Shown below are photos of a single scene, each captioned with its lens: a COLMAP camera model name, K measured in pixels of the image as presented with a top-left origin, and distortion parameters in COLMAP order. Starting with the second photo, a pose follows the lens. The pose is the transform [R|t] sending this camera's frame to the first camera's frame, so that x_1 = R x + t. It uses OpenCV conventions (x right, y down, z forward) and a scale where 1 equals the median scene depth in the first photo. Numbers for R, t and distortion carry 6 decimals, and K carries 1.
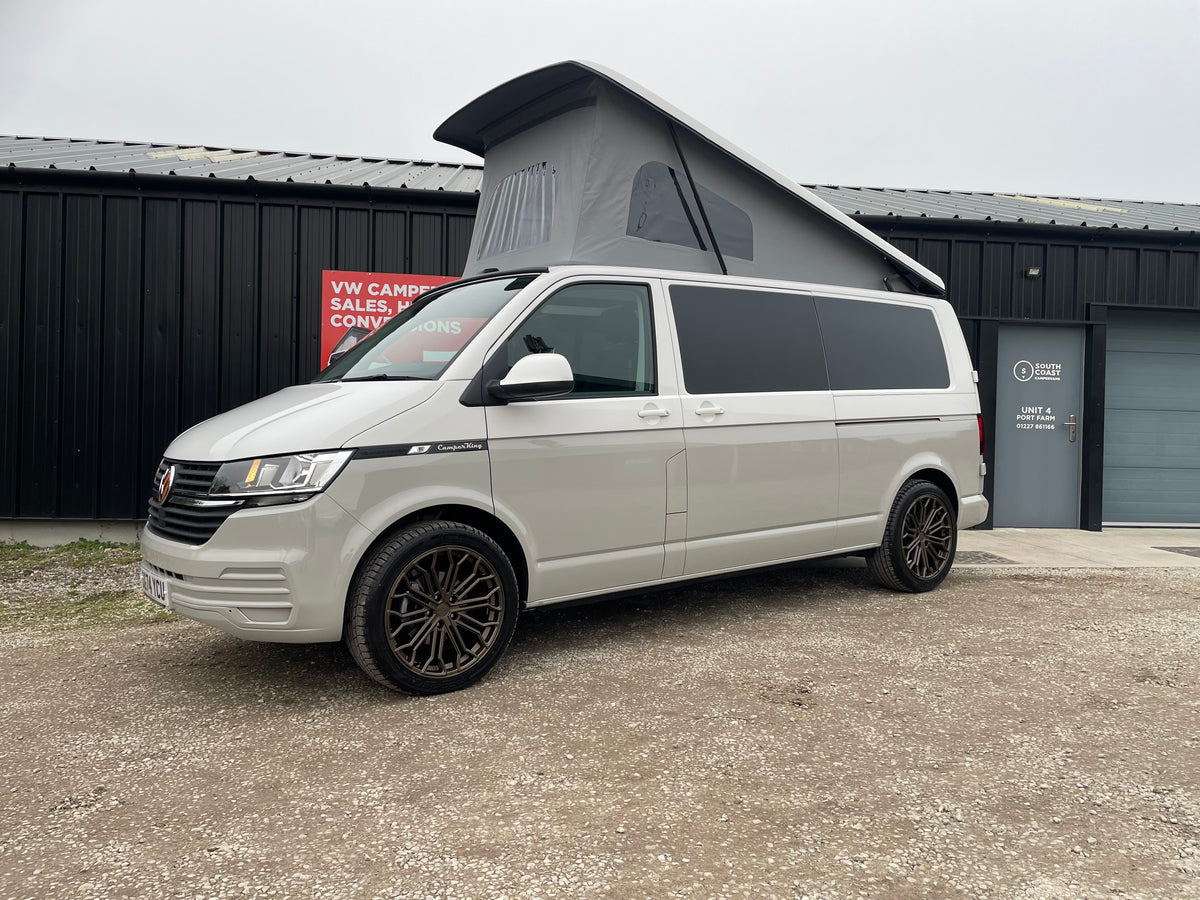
lens RADIAL K [[928.0, 0, 600.0], [0, 928.0, 450.0], [0, 0, 1]] dist [0.075874, -0.095470]
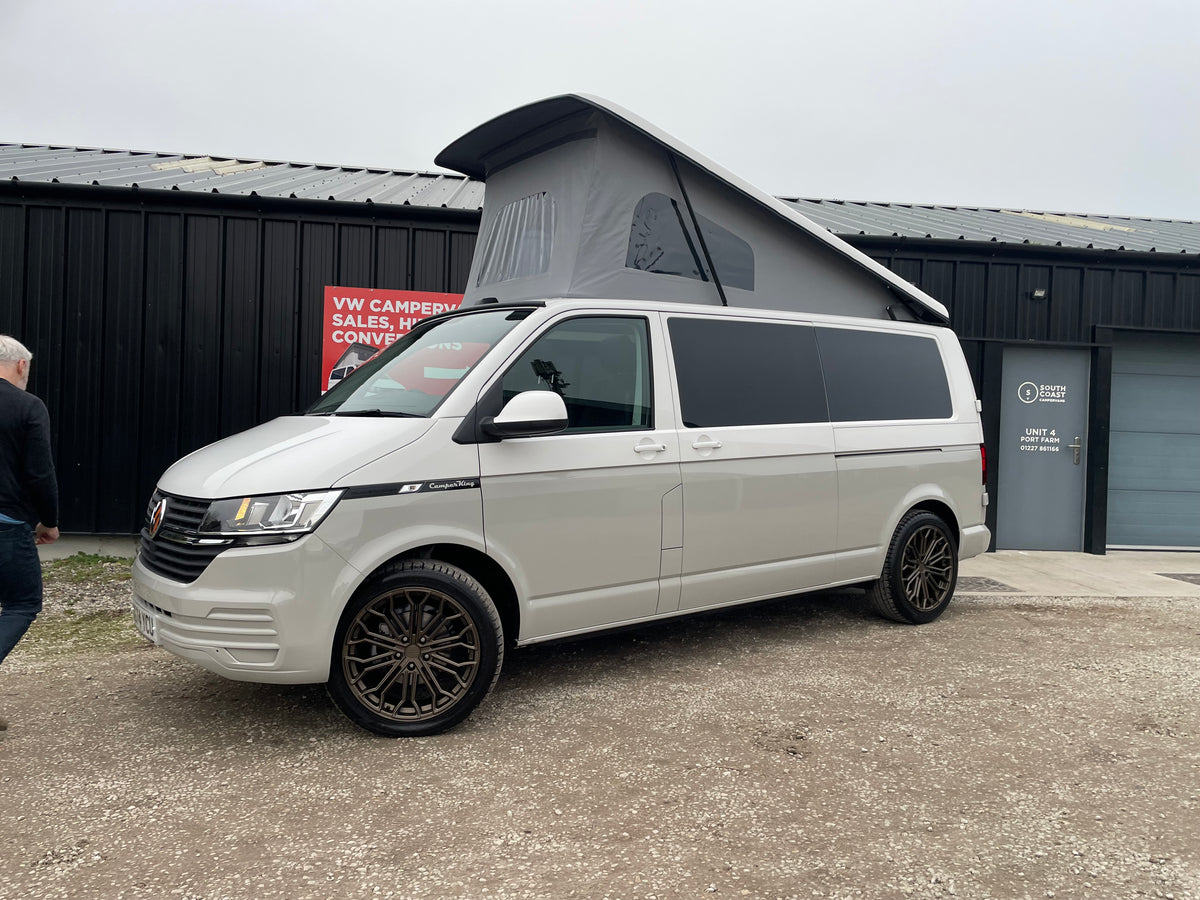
lens RADIAL K [[928.0, 0, 600.0], [0, 928.0, 450.0], [0, 0, 1]] dist [0.075874, -0.095470]
pose [[0.999932, 0.010251, -0.005481, 0.008208], [-0.010264, 0.999945, -0.002304, -0.032502], [0.005457, 0.002360, 0.999982, 0.007744]]
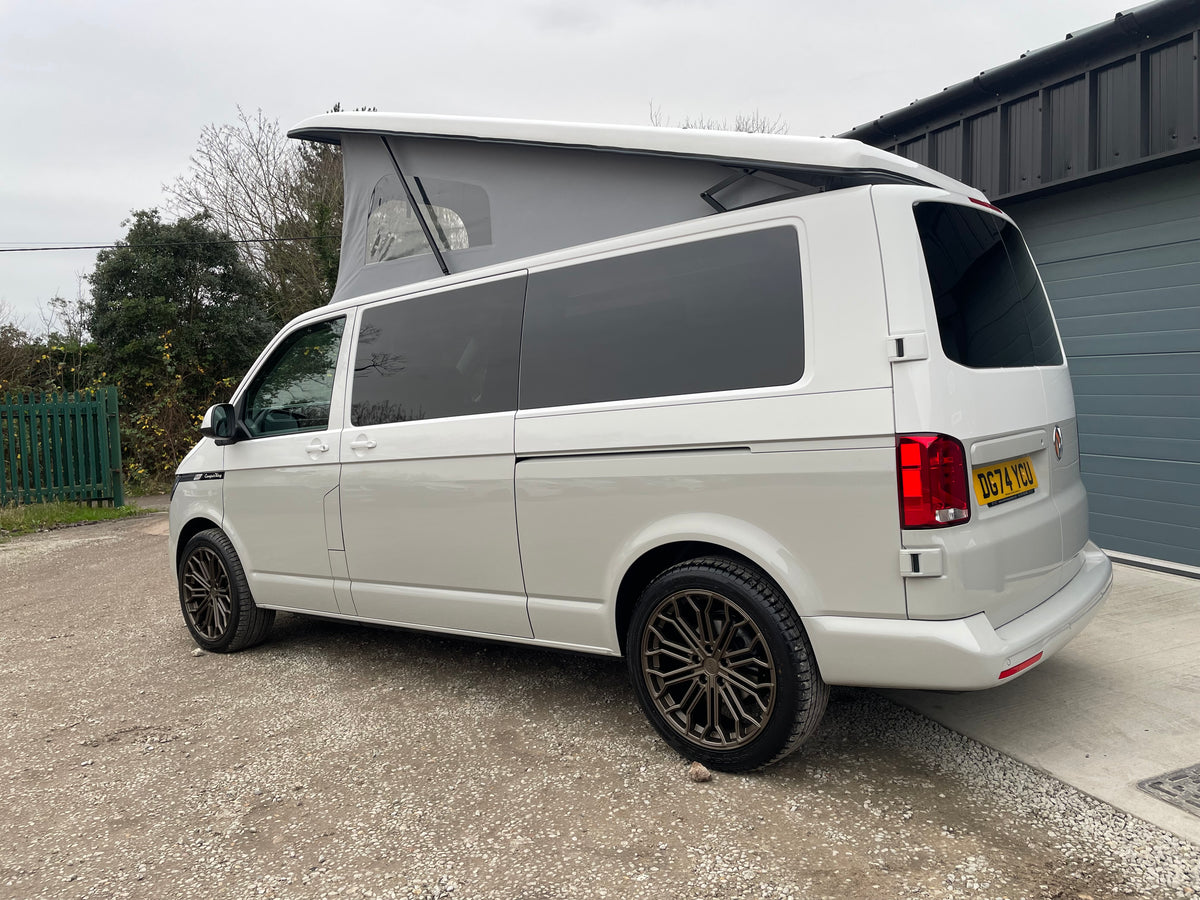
lens RADIAL K [[928.0, 0, 600.0], [0, 928.0, 450.0], [0, 0, 1]] dist [0.075874, -0.095470]
pose [[0.216879, 0.041668, -0.975309, 1.057912], [0.028129, 0.998407, 0.048910, -0.074814], [0.975793, -0.038042, 0.215362, 1.025587]]
